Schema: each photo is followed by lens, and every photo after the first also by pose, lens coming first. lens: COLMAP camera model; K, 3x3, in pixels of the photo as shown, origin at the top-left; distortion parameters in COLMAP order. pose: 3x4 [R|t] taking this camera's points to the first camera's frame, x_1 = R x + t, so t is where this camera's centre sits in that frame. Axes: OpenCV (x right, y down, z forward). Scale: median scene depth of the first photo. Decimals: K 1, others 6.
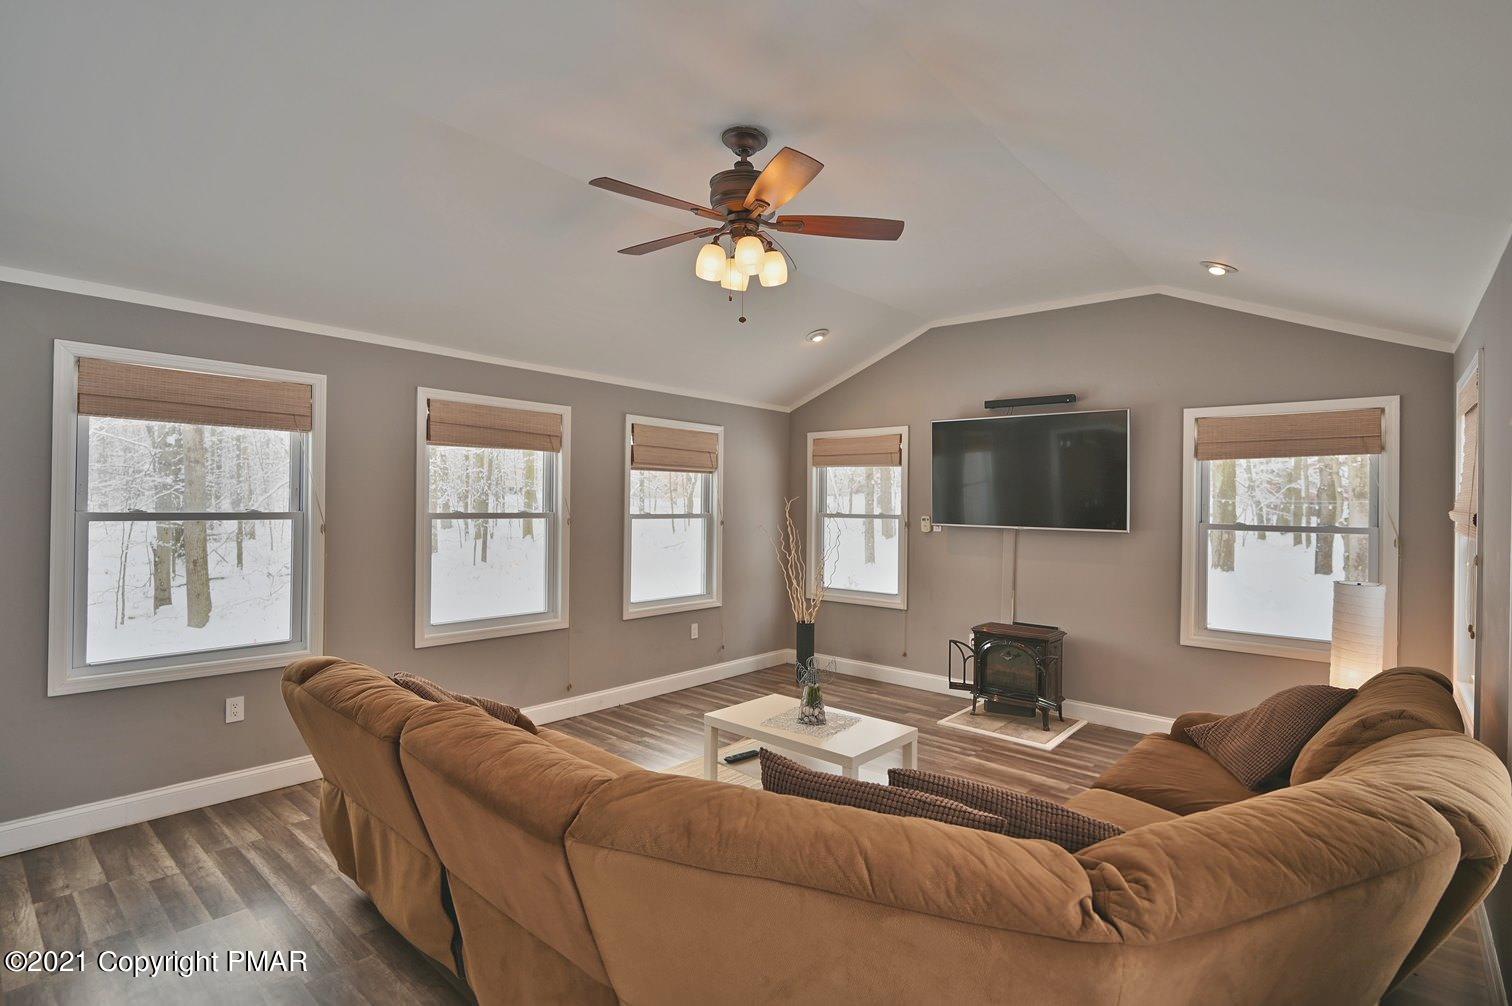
lens RADIAL K [[726.2, 0, 764.7], [0, 726.2, 500.3], [0, 0, 1]] dist [0.001778, 0.001208]
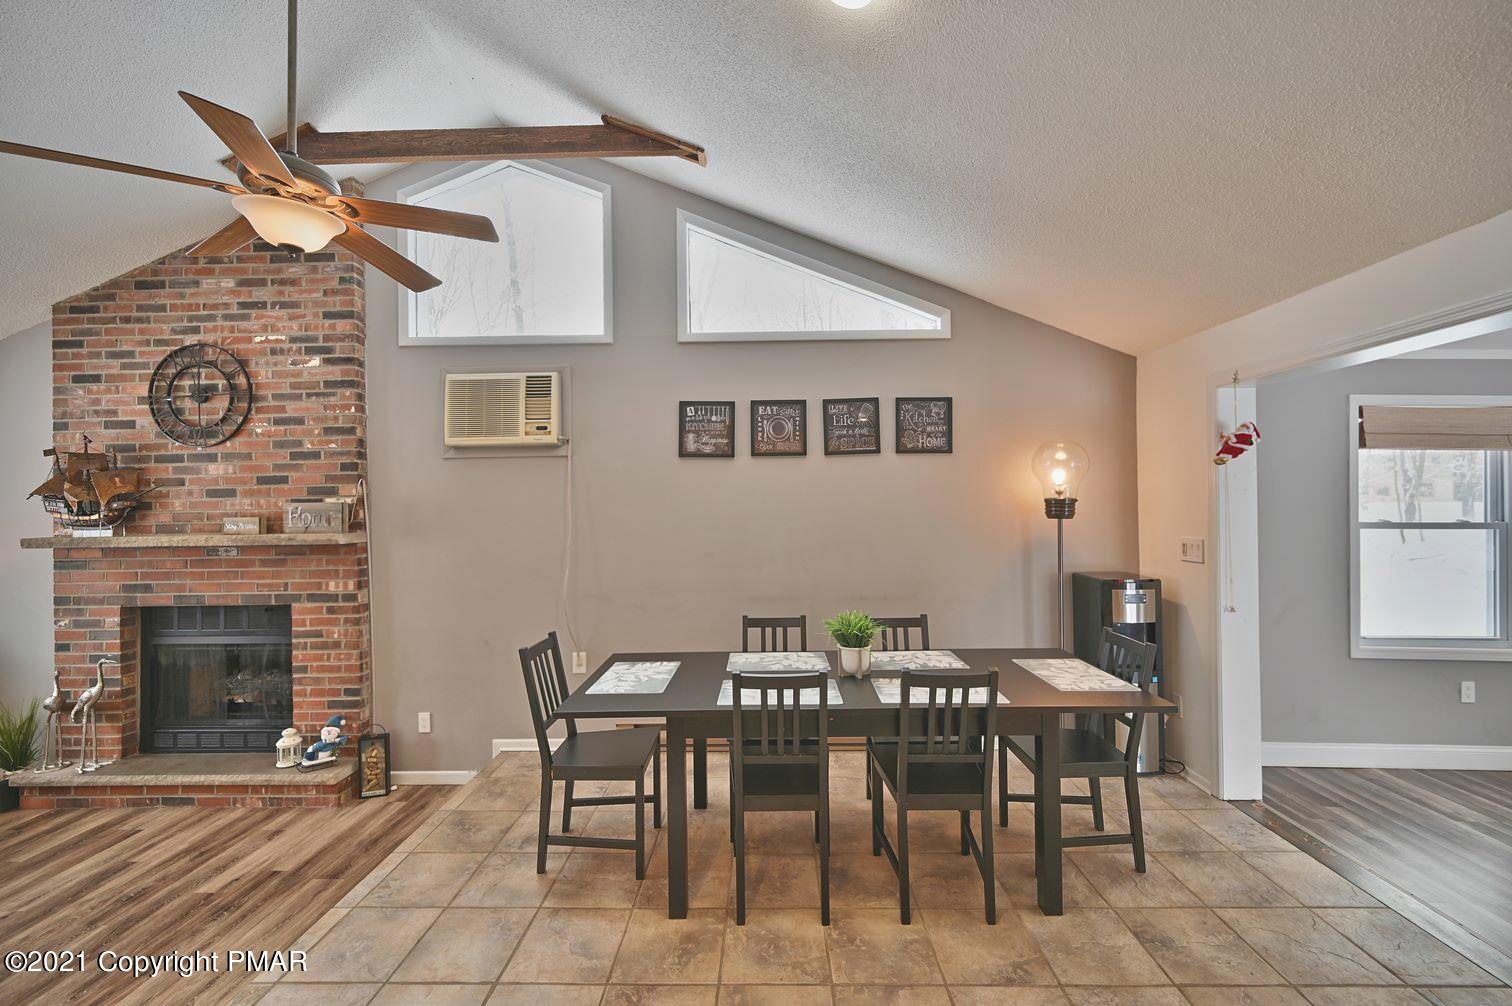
lens RADIAL K [[596.4, 0, 761.4], [0, 596.4, 499.5], [0, 0, 1]] dist [-0.003021, 0.000807]
pose [[0.633606, -0.012915, -0.773548, -0.459920], [0.014238, 0.999886, -0.005032, -0.020644], [0.773525, -0.007825, 0.633718, -0.312735]]
